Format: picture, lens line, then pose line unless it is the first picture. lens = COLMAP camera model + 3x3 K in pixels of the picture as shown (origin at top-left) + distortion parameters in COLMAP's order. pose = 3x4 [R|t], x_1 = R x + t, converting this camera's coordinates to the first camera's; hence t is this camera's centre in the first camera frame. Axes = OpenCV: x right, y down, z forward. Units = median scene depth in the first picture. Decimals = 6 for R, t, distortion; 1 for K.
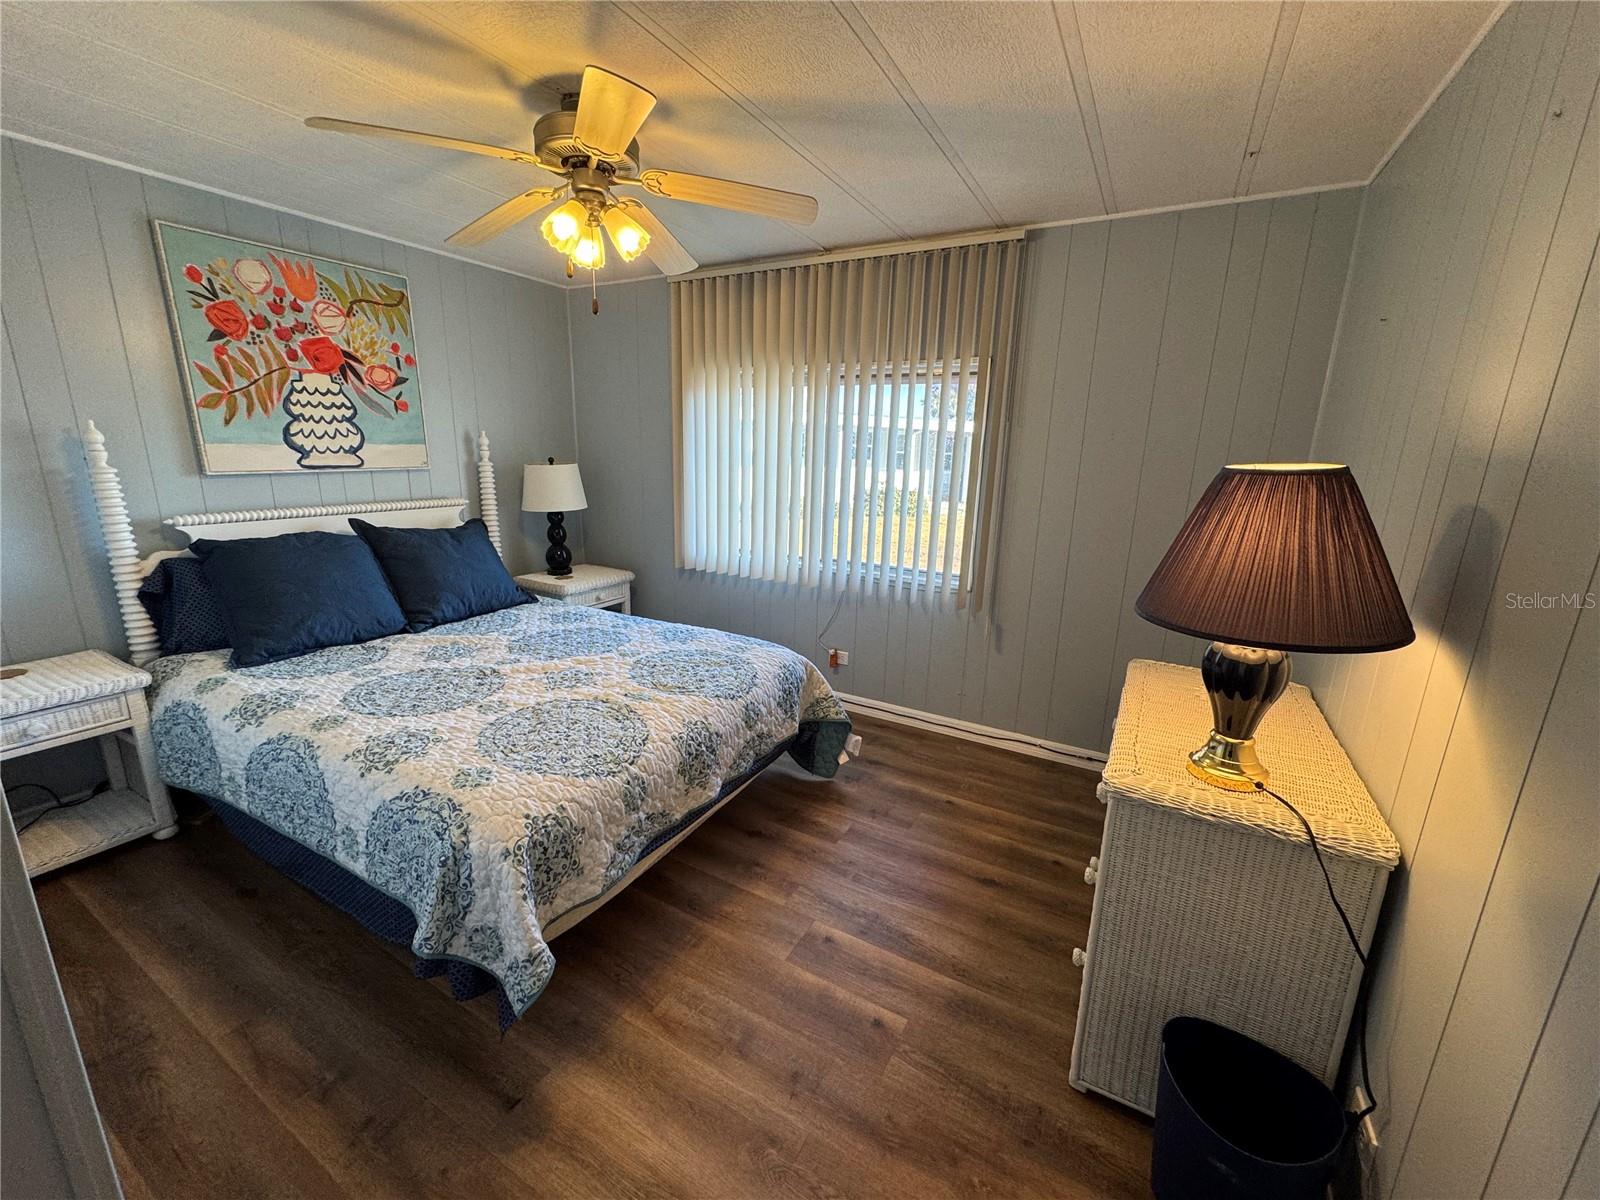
lens RADIAL K [[633.7, 0, 798.8], [0, 633.7, 598.8], [0, 0, 1]] dist [-0.002588, -0.000033]
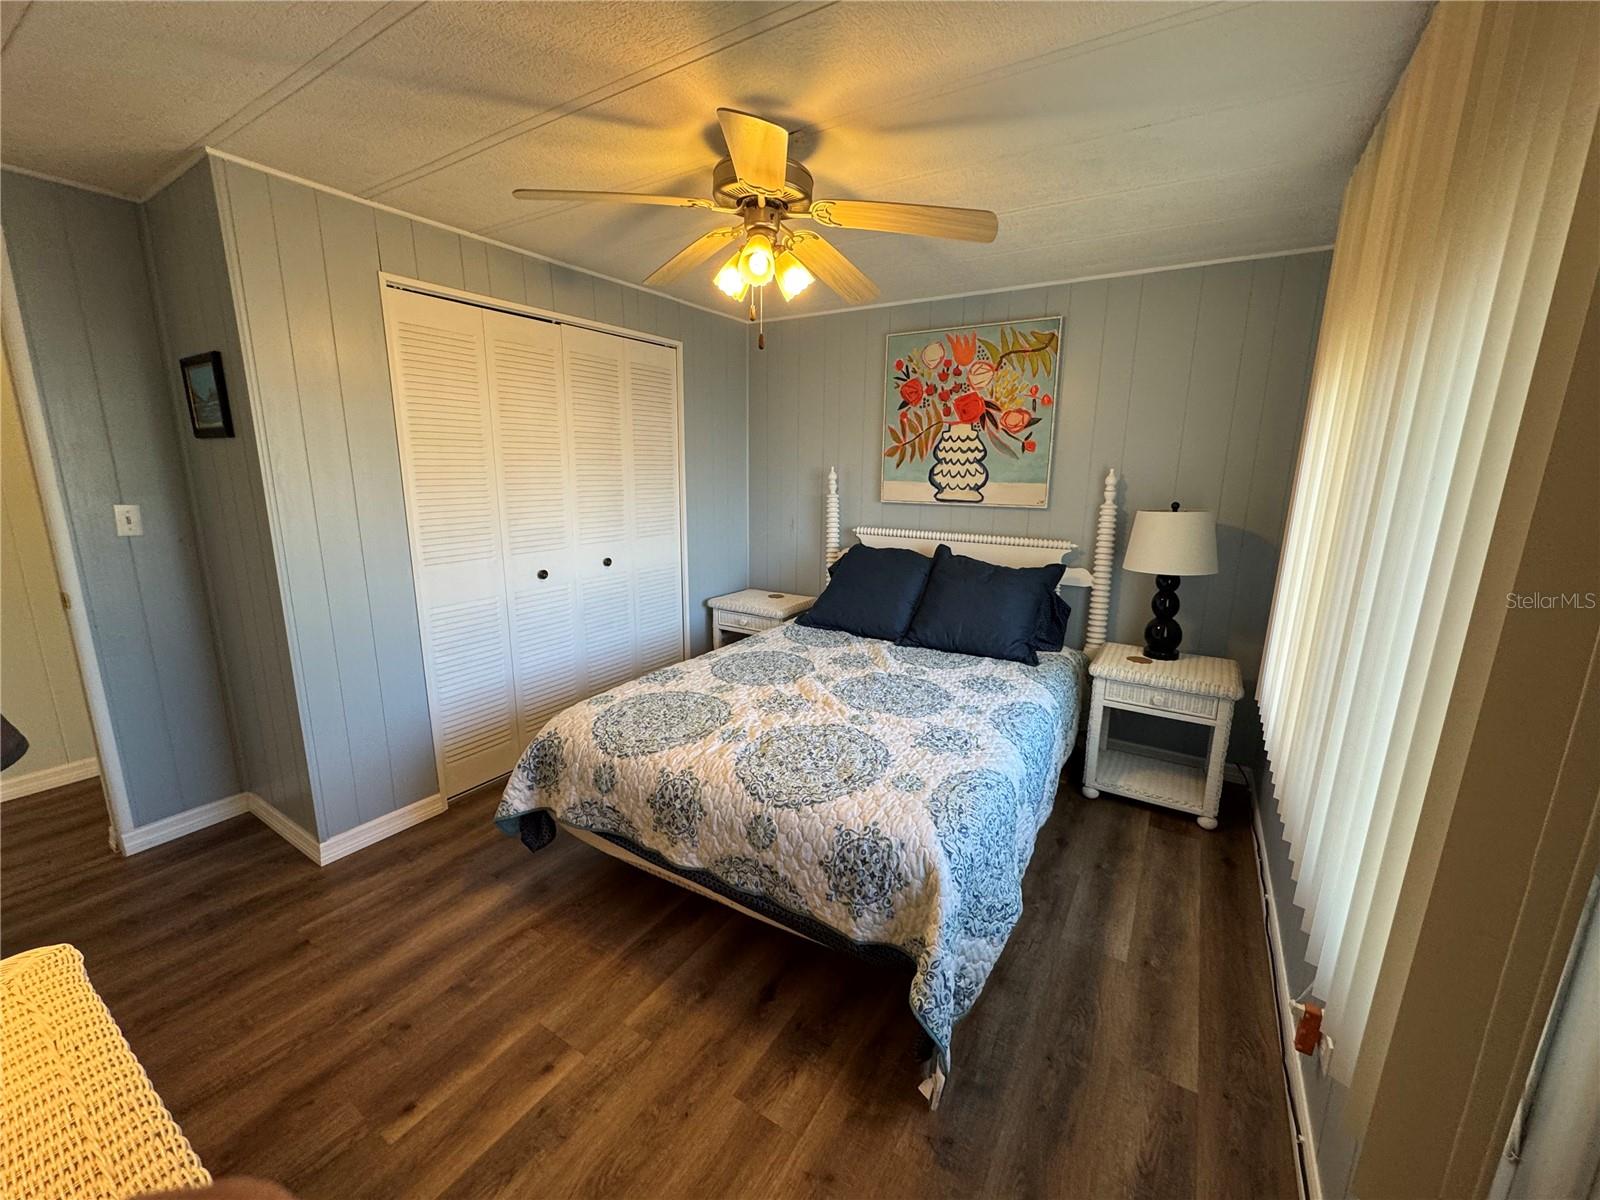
lens RADIAL K [[633.7, 0, 798.8], [0, 633.7, 598.8], [0, 0, 1]] dist [-0.002588, -0.000033]
pose [[-0.036696, 0.180160, -0.982953, 0.513112], [-0.250469, 0.950561, 0.183573, -0.192257], [0.967429, 0.252936, 0.010243, 0.806955]]
